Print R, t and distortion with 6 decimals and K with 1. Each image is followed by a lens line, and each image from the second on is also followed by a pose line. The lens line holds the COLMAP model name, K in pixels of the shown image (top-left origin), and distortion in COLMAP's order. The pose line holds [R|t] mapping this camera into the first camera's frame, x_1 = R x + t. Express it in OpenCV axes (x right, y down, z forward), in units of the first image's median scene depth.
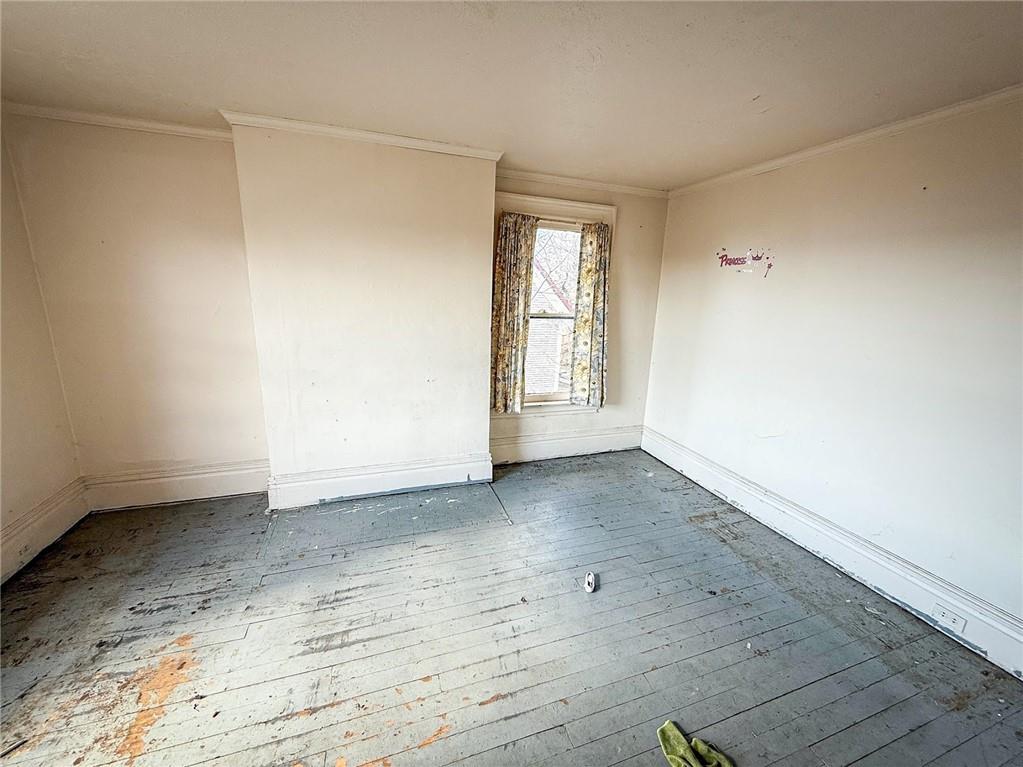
lens RADIAL K [[407.1, 0, 511.7], [0, 407.1, 382.1], [0, 0, 1]] dist [0.000562, -0.000162]
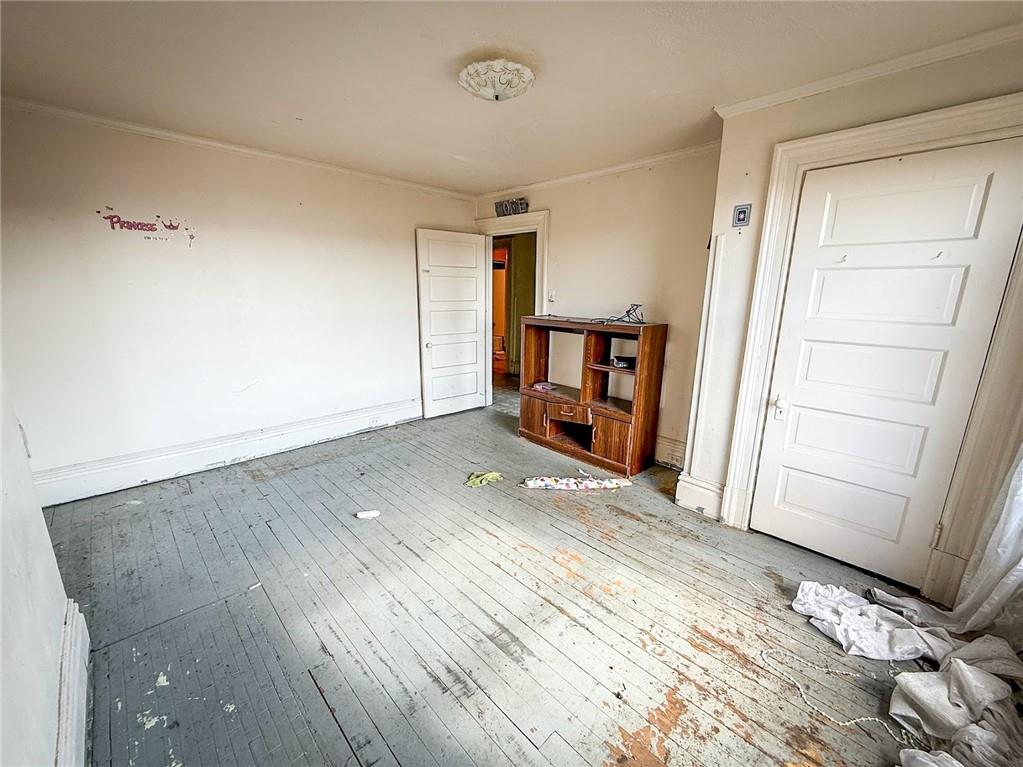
lens RADIAL K [[407.1, 0, 507.4], [0, 407.1, 384.4], [0, 0, 1]] dist [0.000562, -0.000162]
pose [[-0.425433, -0.245773, 0.870978, -0.626127], [0.173849, 0.922298, 0.345172, -0.132059], [-0.888135, 0.298266, -0.349648, 0.644783]]
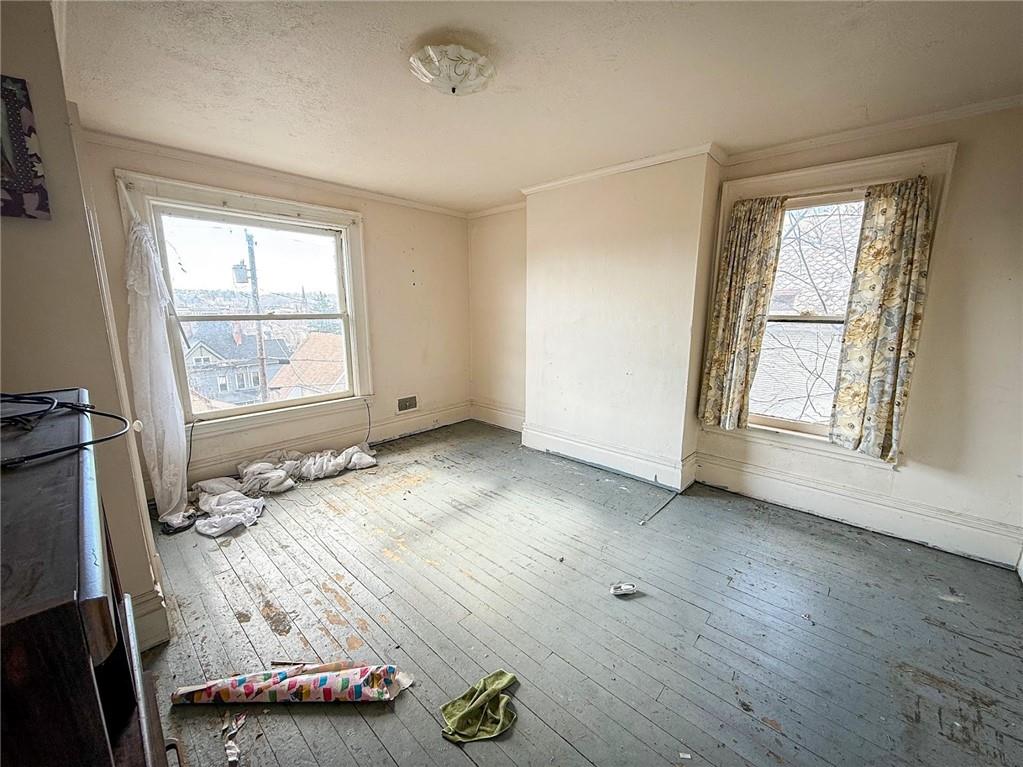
lens RADIAL K [[407.1, 0, 508.8], [0, 407.1, 381.7], [0, 0, 1]] dist [0.000562, -0.000162]
pose [[0.468232, 0.132701, -0.873584, 0.559592], [-0.182743, 0.981827, 0.051195, 0.017926], [0.864502, 0.135670, 0.483973, 0.176992]]
